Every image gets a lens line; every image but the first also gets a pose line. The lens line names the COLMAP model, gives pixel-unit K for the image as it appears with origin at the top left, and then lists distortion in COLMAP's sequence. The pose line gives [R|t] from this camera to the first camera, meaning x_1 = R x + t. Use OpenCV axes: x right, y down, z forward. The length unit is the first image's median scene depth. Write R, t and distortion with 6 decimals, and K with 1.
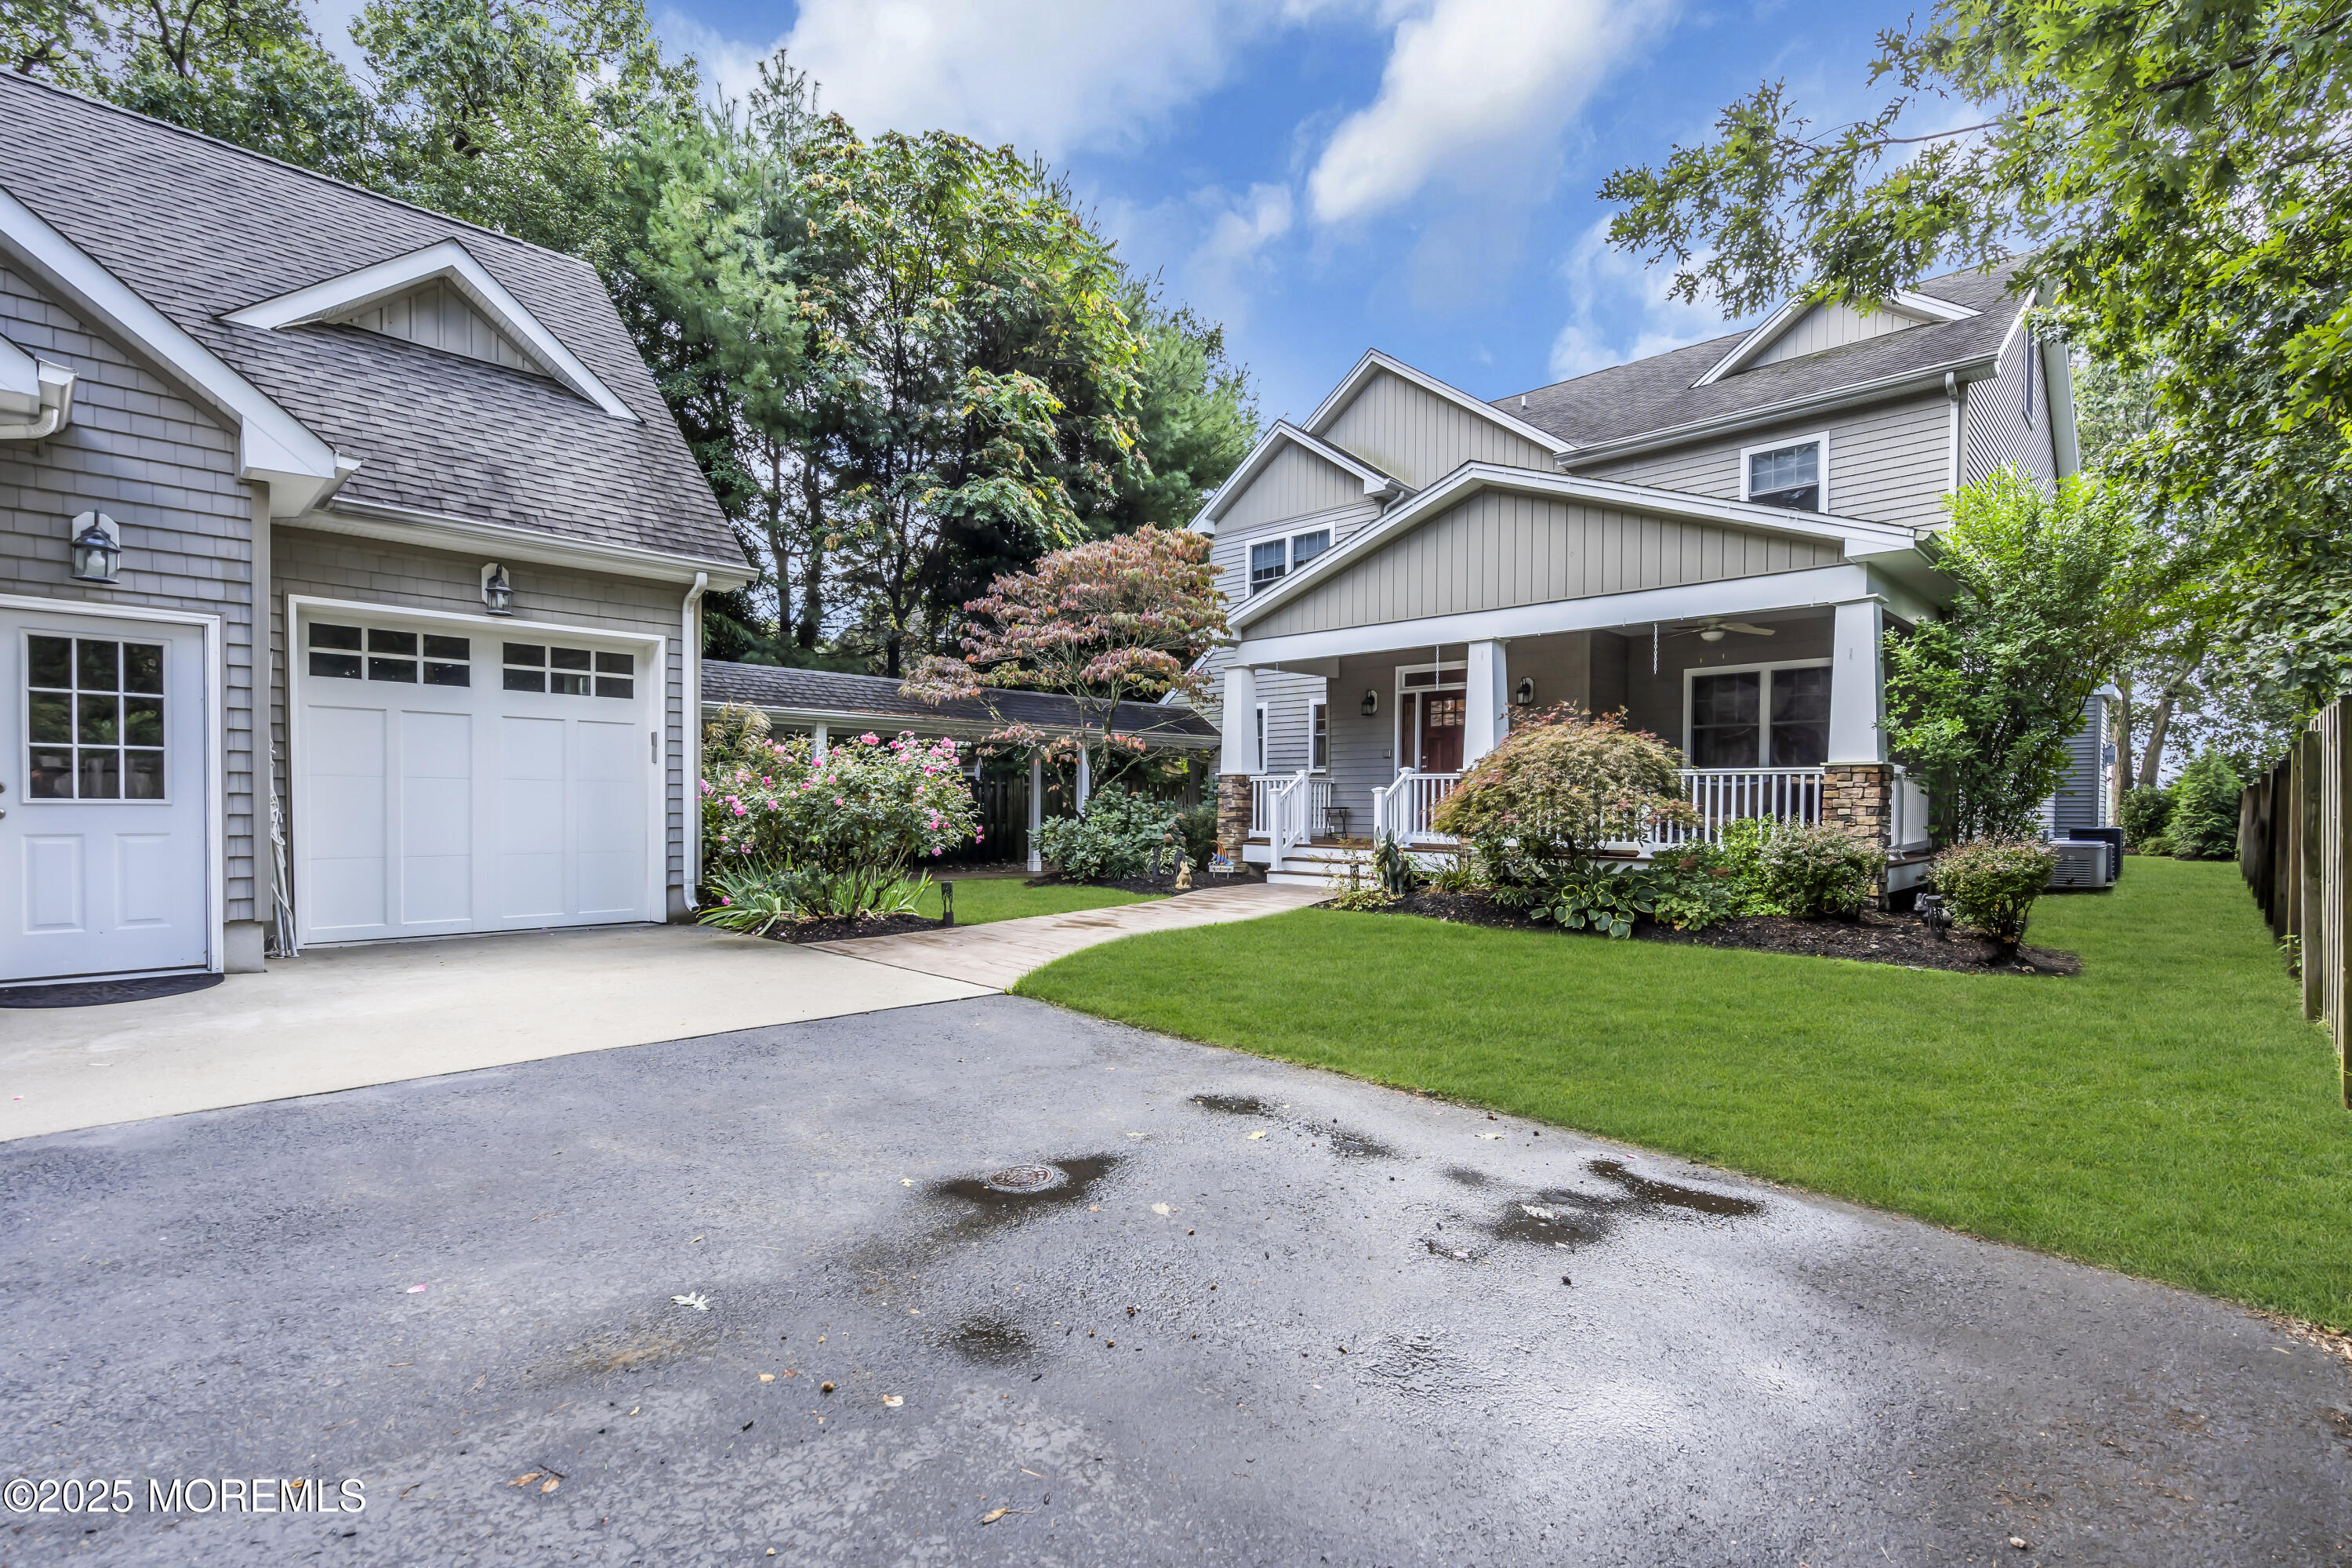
lens RADIAL K [[1051.0, 0, 1183.2], [0, 1051.0, 812.2], [0, 0, 1]] dist [-0.000407, 0.000806]
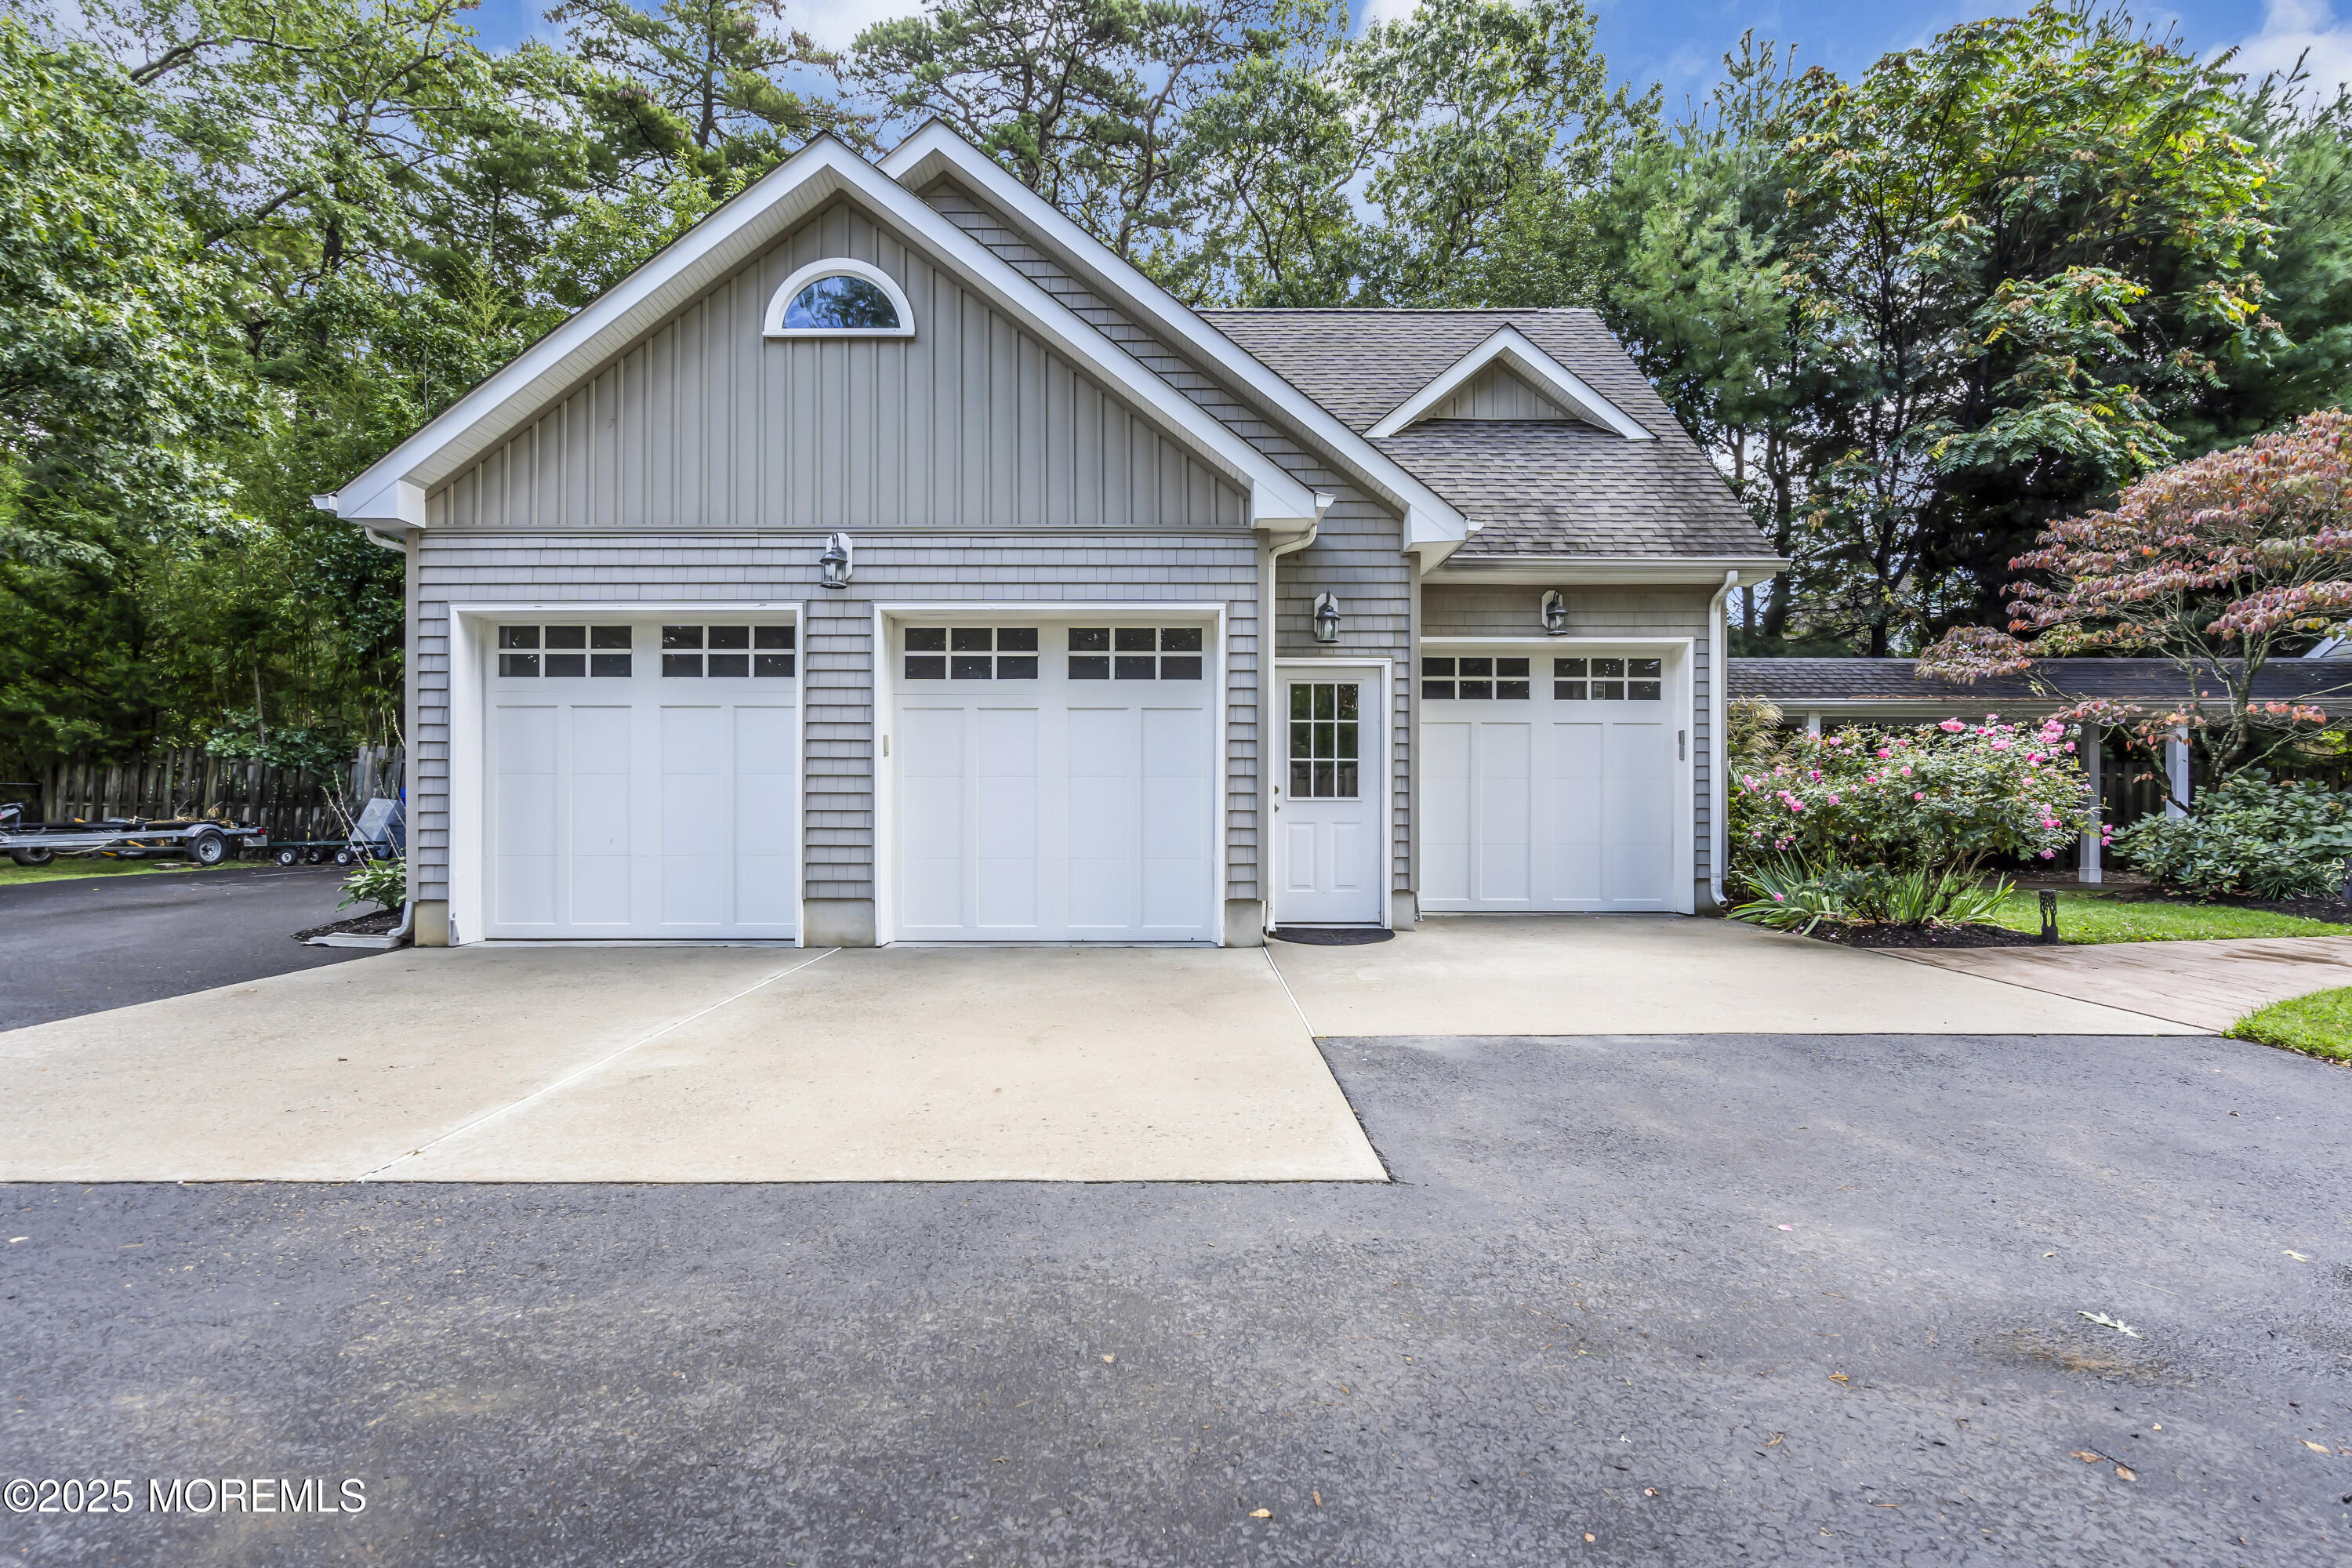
lens RADIAL K [[1046.7, 0, 1176.0], [0, 1046.7, 784.0], [0, 0, 1]] dist [-0.001269, 0.001425]
pose [[0.711542, -0.014633, -0.702491, -0.124035], [-0.001701, 0.999744, -0.022547, 0.001001], [0.702642, 0.017238, 0.711335, -0.084061]]
